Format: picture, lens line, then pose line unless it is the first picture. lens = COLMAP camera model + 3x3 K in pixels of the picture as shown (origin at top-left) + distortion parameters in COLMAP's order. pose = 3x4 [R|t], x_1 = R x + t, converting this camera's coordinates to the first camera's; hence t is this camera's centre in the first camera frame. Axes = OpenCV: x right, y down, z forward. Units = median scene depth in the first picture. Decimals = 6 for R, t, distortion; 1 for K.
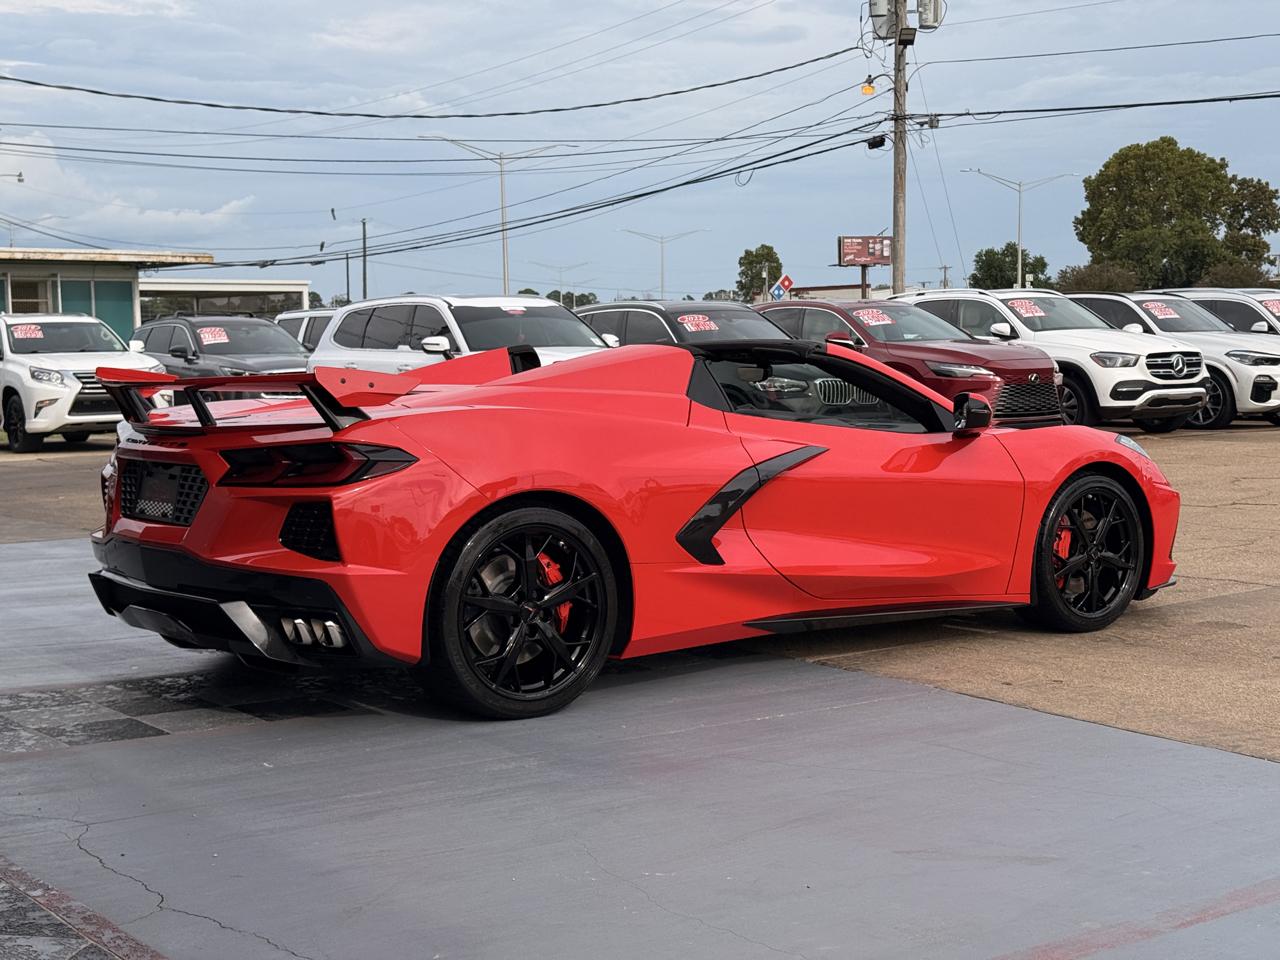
lens RADIAL K [[1798.9, 0, 640.7], [0, 1798.9, 483.5], [0, 0, 1]] dist [0.116726, 0.000000]
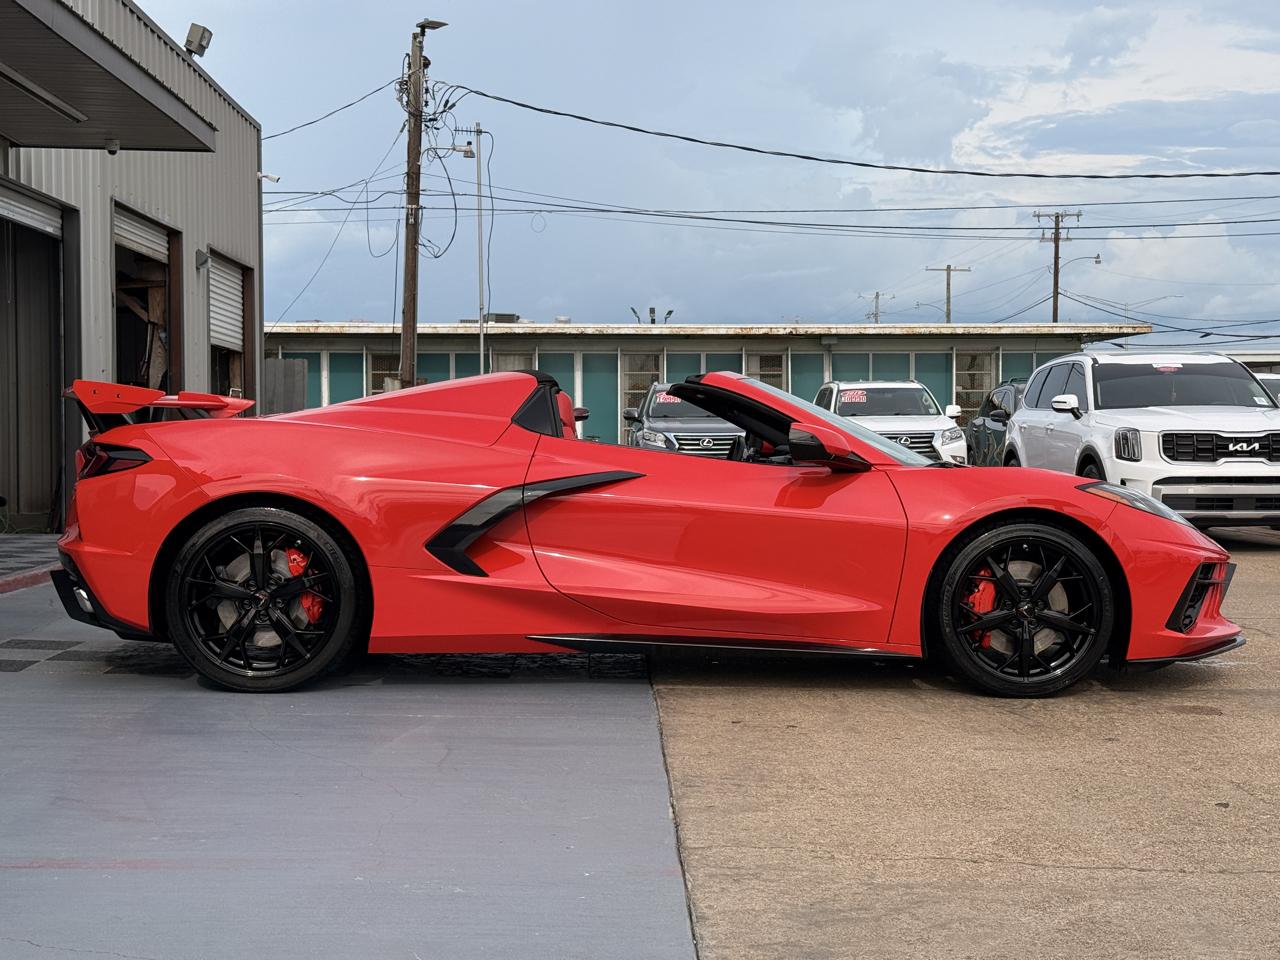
lens RADIAL K [[1798.9, 0, 636.6], [0, 1798.9, 480.7], [0, 0, 1]] dist [0.116726, 0.000000]
pose [[0.807288, 0.032830, -0.589244, 0.193946], [-0.059441, 0.997897, -0.025838, 0.002924], [0.587156, 0.055884, 0.807542, 0.051549]]
